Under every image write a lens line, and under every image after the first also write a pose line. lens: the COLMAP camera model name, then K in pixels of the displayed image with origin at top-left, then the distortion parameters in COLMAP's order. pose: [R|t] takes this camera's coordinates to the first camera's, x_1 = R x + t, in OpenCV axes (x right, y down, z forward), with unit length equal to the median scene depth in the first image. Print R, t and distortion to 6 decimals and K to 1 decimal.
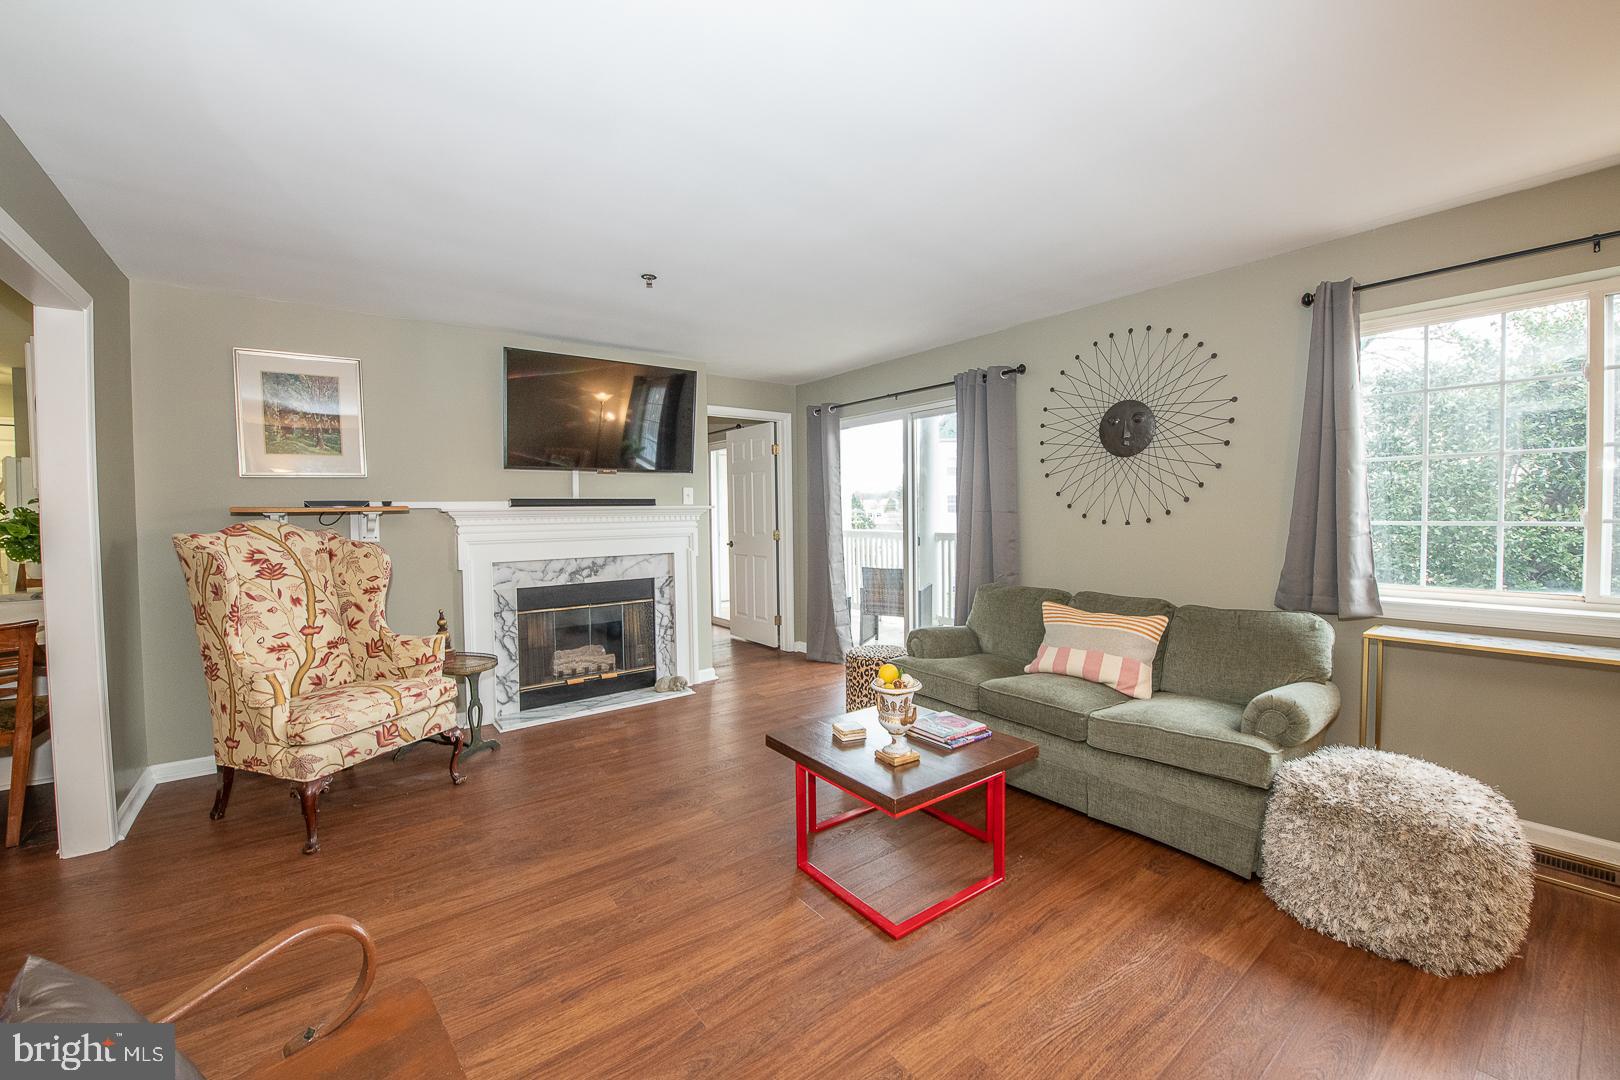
lens RADIAL K [[643.0, 0, 815.3], [0, 643.0, 531.3], [0, 0, 1]] dist [-0.019759, -0.000968]
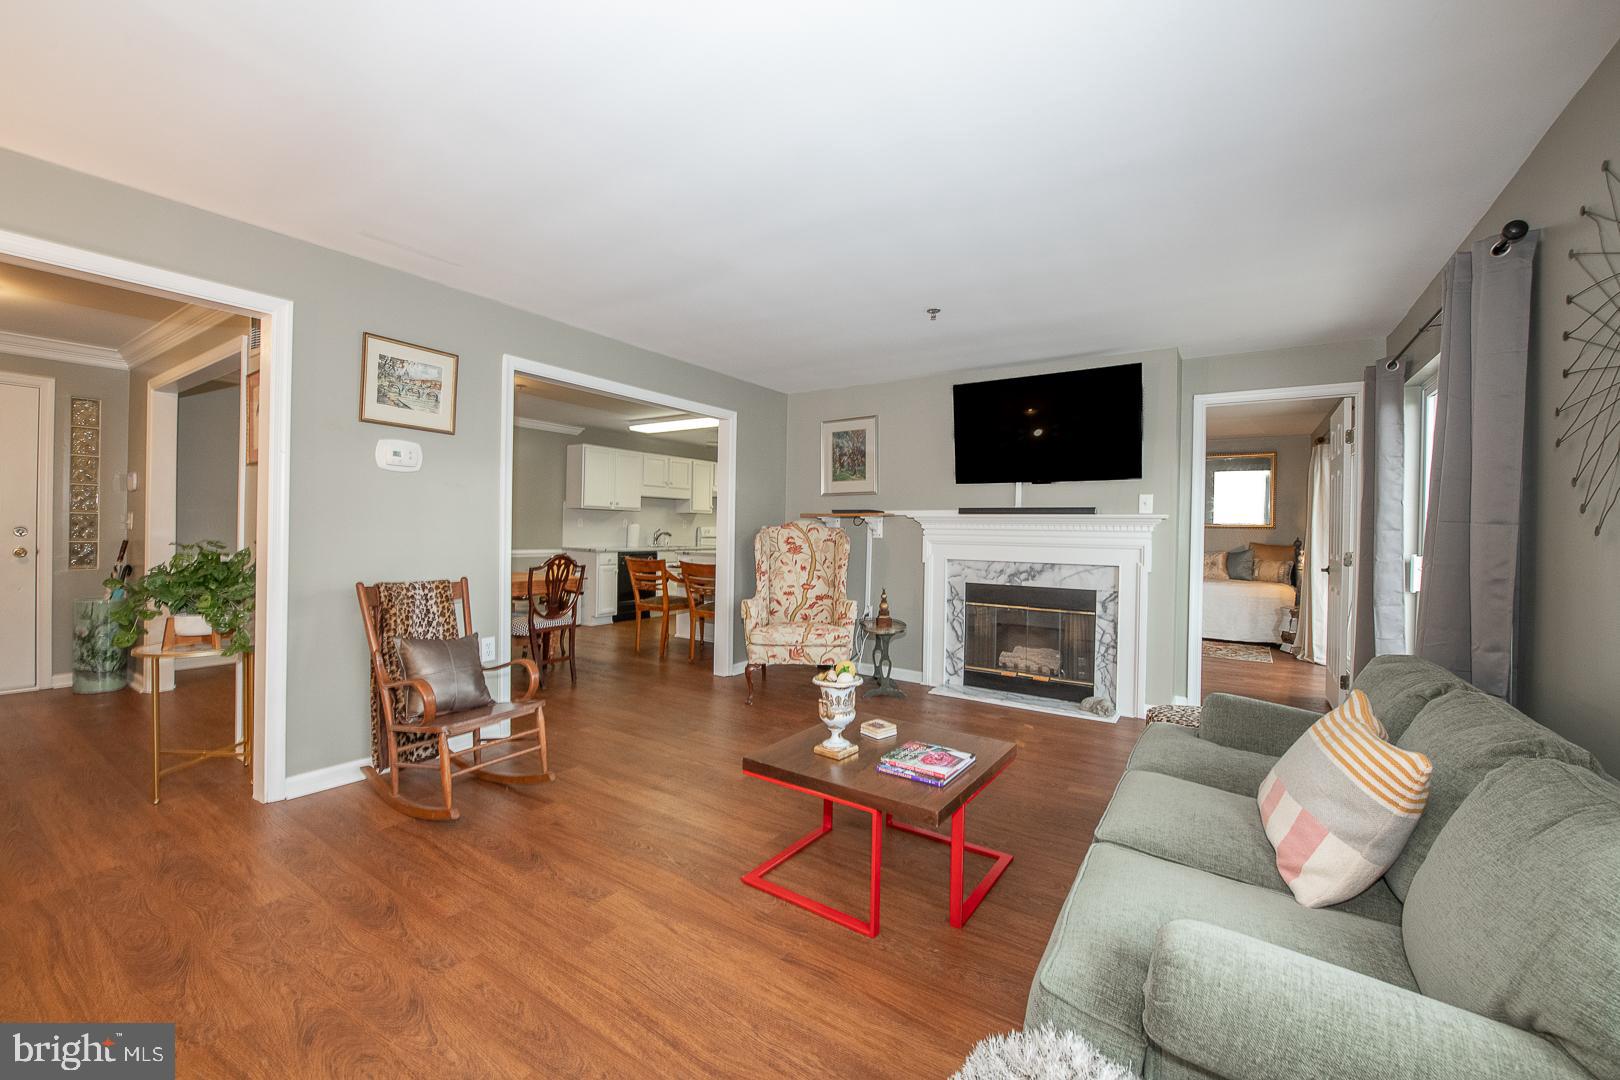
lens RADIAL K [[636.3, 0, 807.1], [0, 636.3, 533.2], [0, 0, 1]] dist [-0.008858, -0.004376]
pose [[0.323480, 0.026735, -0.945857, 0.573571], [-0.049609, 0.998705, 0.011263, -0.001672], [0.944934, 0.043279, 0.324388, 0.332801]]
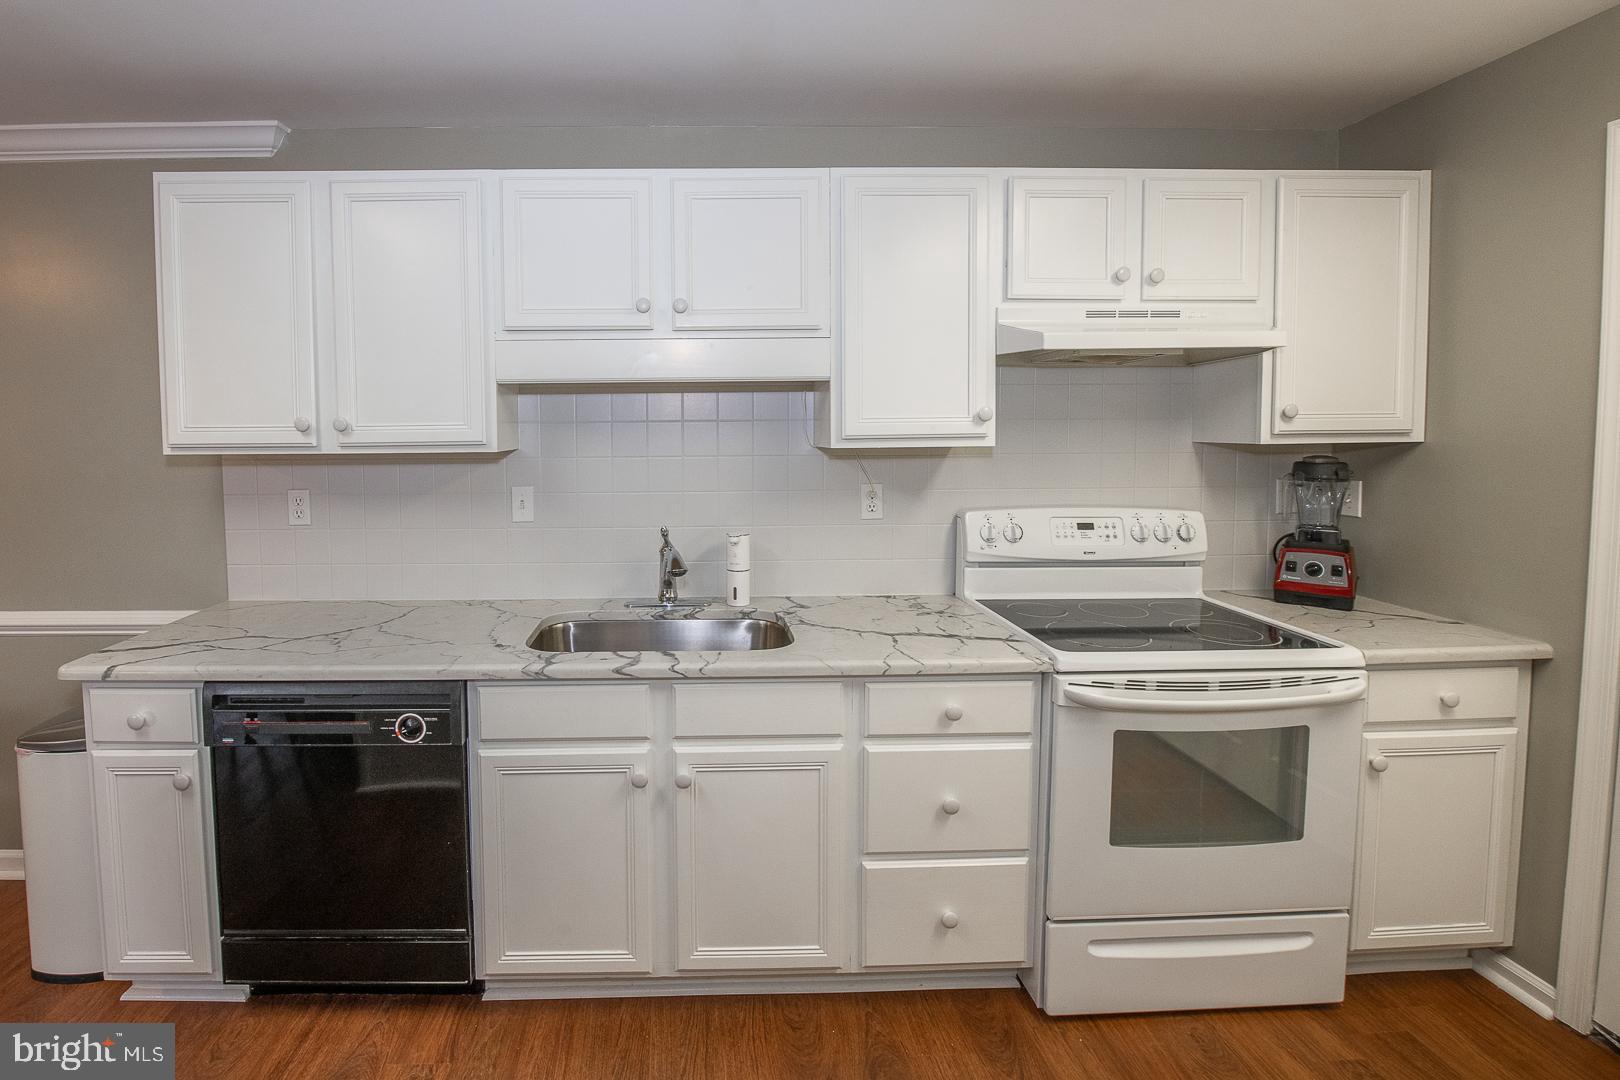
lens RADIAL K [[833.4, 0, 741.6], [0, 833.4, 450.3], [0, 0, 1]] dist [-0.001304, -0.001357]
pose [[-0.572526, 0.050311, -0.818341, -1.272937], [-0.005886, 0.997838, 0.065464, -0.068227], [0.819865, 0.042296, -0.570992, 0.975693]]
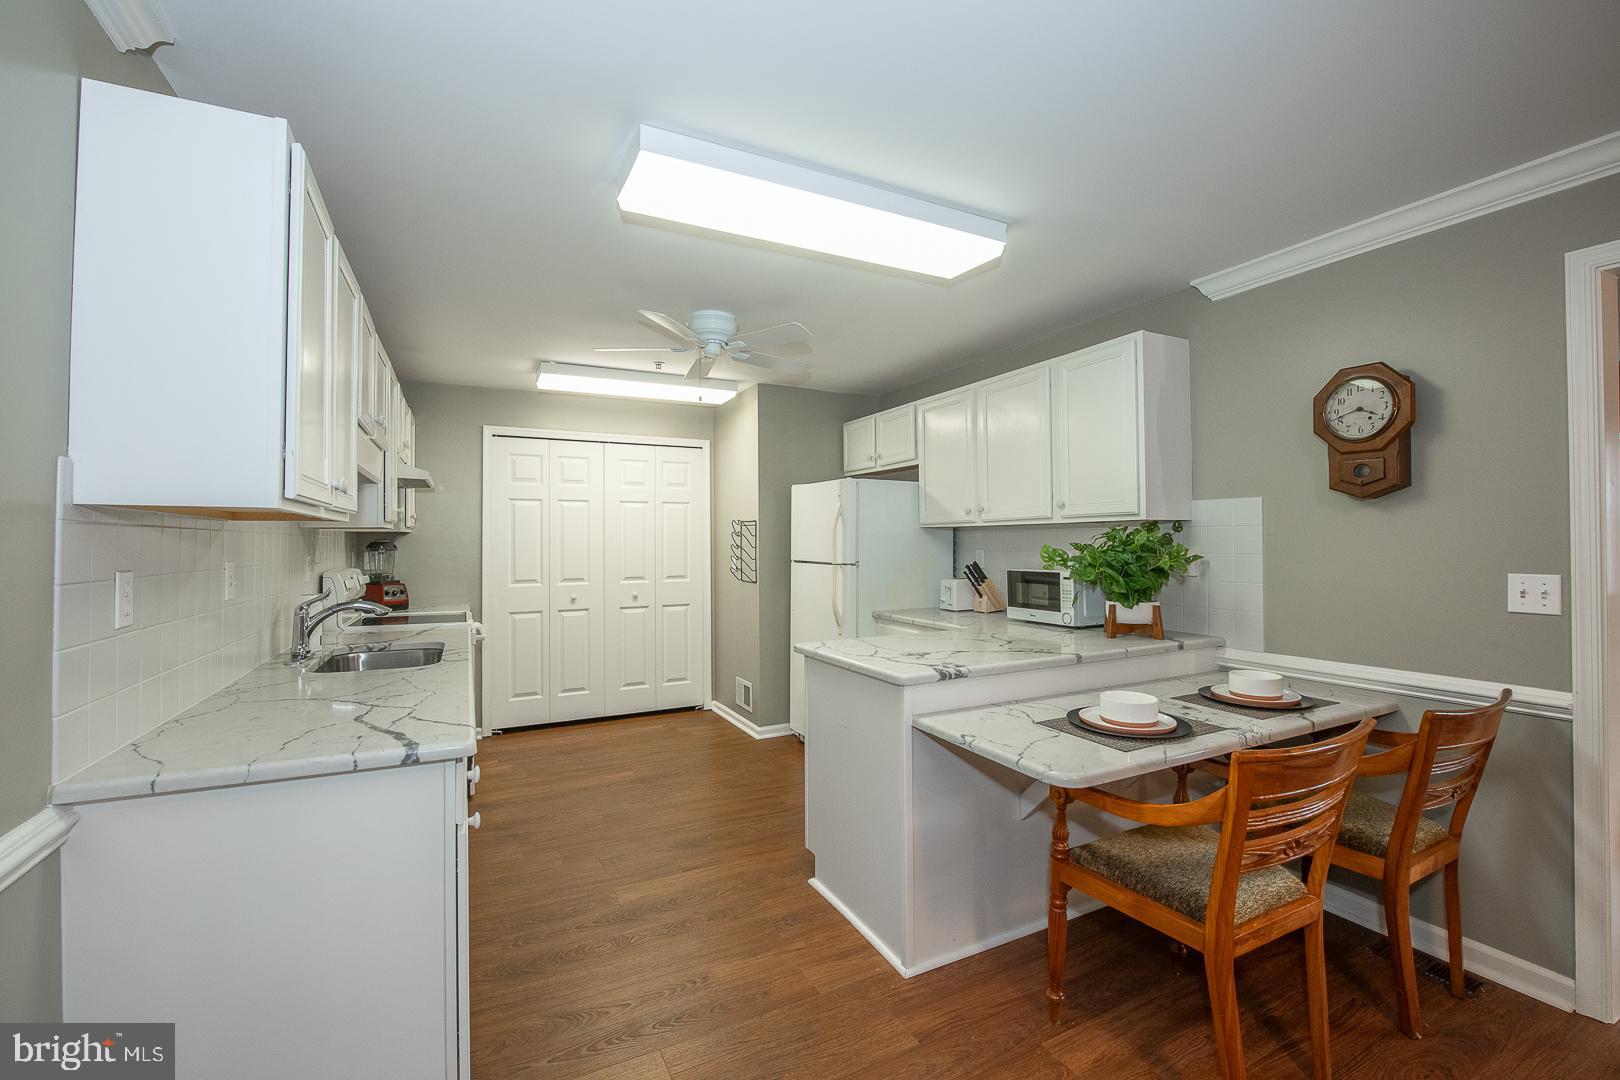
lens RADIAL K [[680.6, 0, 814.9], [0, 680.6, 535.1], [0, 0, 1]] dist [-0.001077, -0.000178]
pose [[0.982006, 0.005836, -0.188760, -1.180288], [-0.012510, 0.999337, -0.034186, -0.001954], [0.188435, 0.035932, 0.981428, 0.037518]]
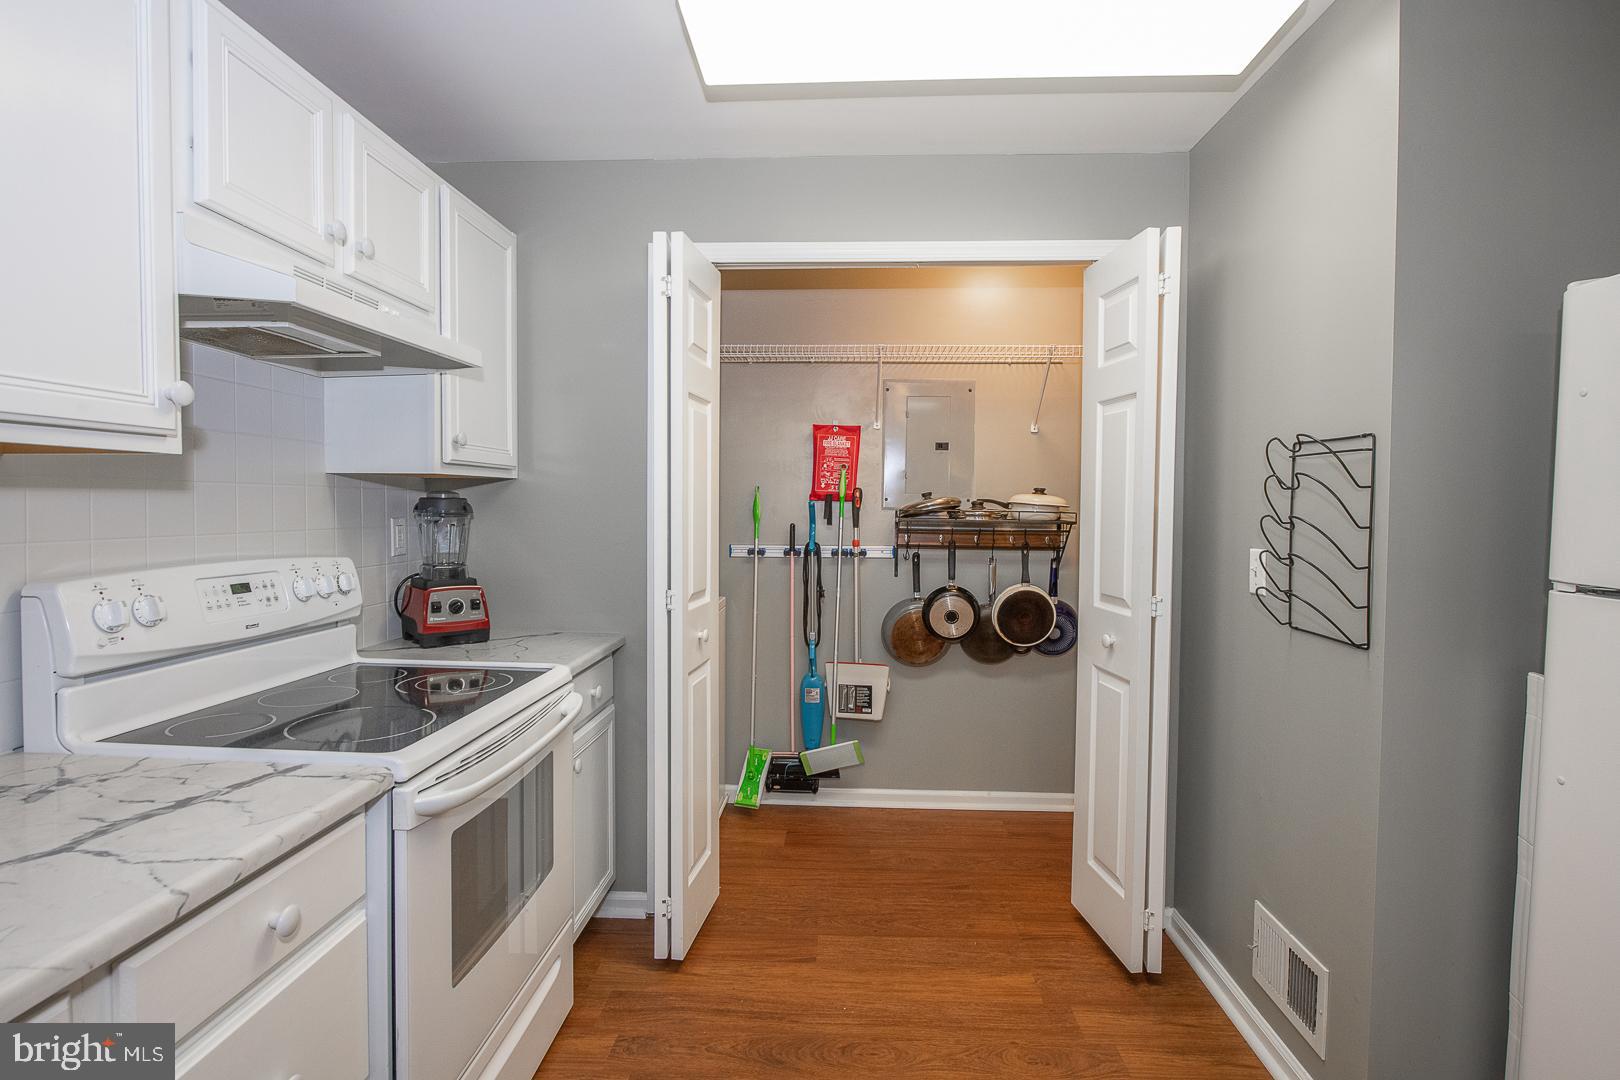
lens RADIAL K [[793.4, 0, 811.8], [0, 793.4, 531.2], [0, 0, 1]] dist [-0.001142, 0.000304]
pose [[0.759319, 0.042911, -0.649302, -1.460388], [-0.034530, 0.999075, 0.025647, -0.018348], [0.649802, 0.002946, 0.760098, 0.699440]]
